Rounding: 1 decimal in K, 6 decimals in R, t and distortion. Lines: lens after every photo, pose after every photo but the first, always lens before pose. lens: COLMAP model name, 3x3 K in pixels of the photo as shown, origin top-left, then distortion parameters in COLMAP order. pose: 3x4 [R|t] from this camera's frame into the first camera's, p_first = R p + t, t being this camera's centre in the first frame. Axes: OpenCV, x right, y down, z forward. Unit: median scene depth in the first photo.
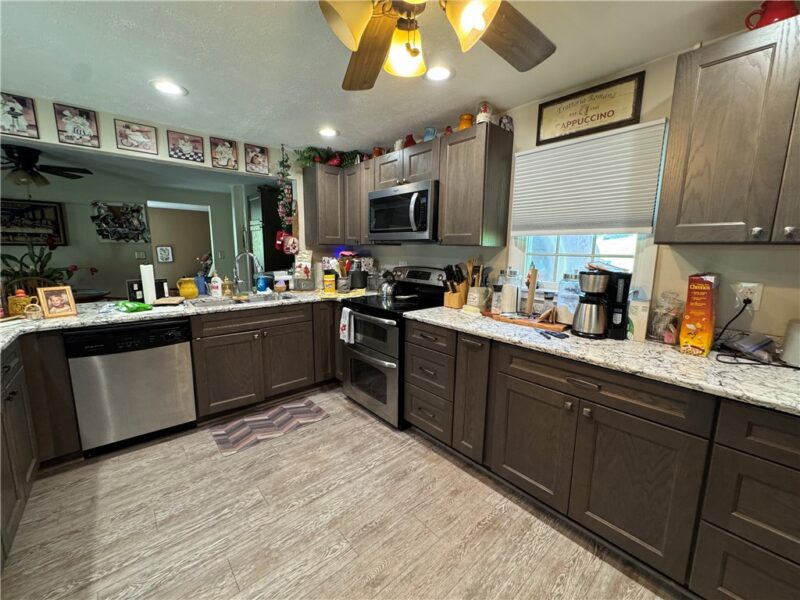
lens RADIAL K [[321.2, 0, 400.0], [0, 321.2, 300.0], [0, 0, 1]] dist [-0.001023, -0.000086]
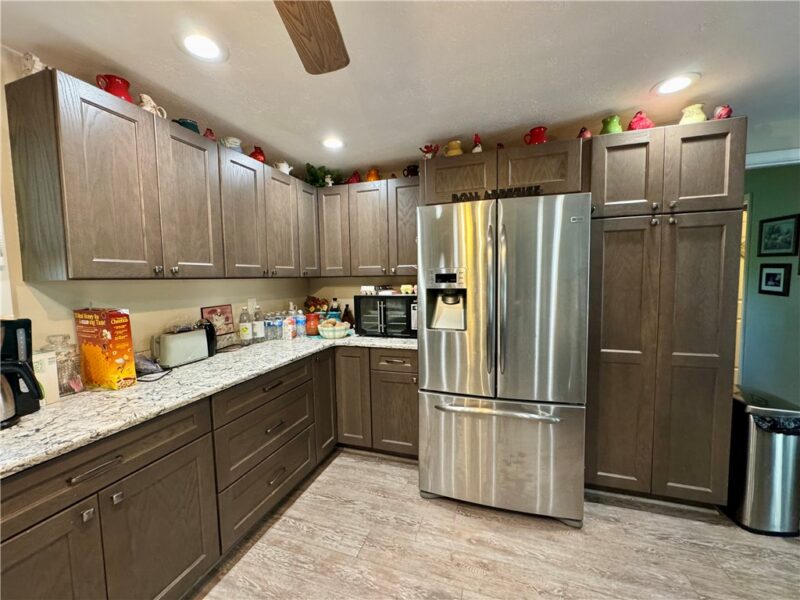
lens RADIAL K [[321.2, 0, 400.0], [0, 321.2, 300.0], [0, 0, 1]] dist [-0.001023, -0.000086]
pose [[-0.505164, -0.061787, 0.860809, -0.457459], [0.146374, 0.976849, 0.156015, -0.155324], [-0.850520, 0.204813, -0.484425, 0.832738]]
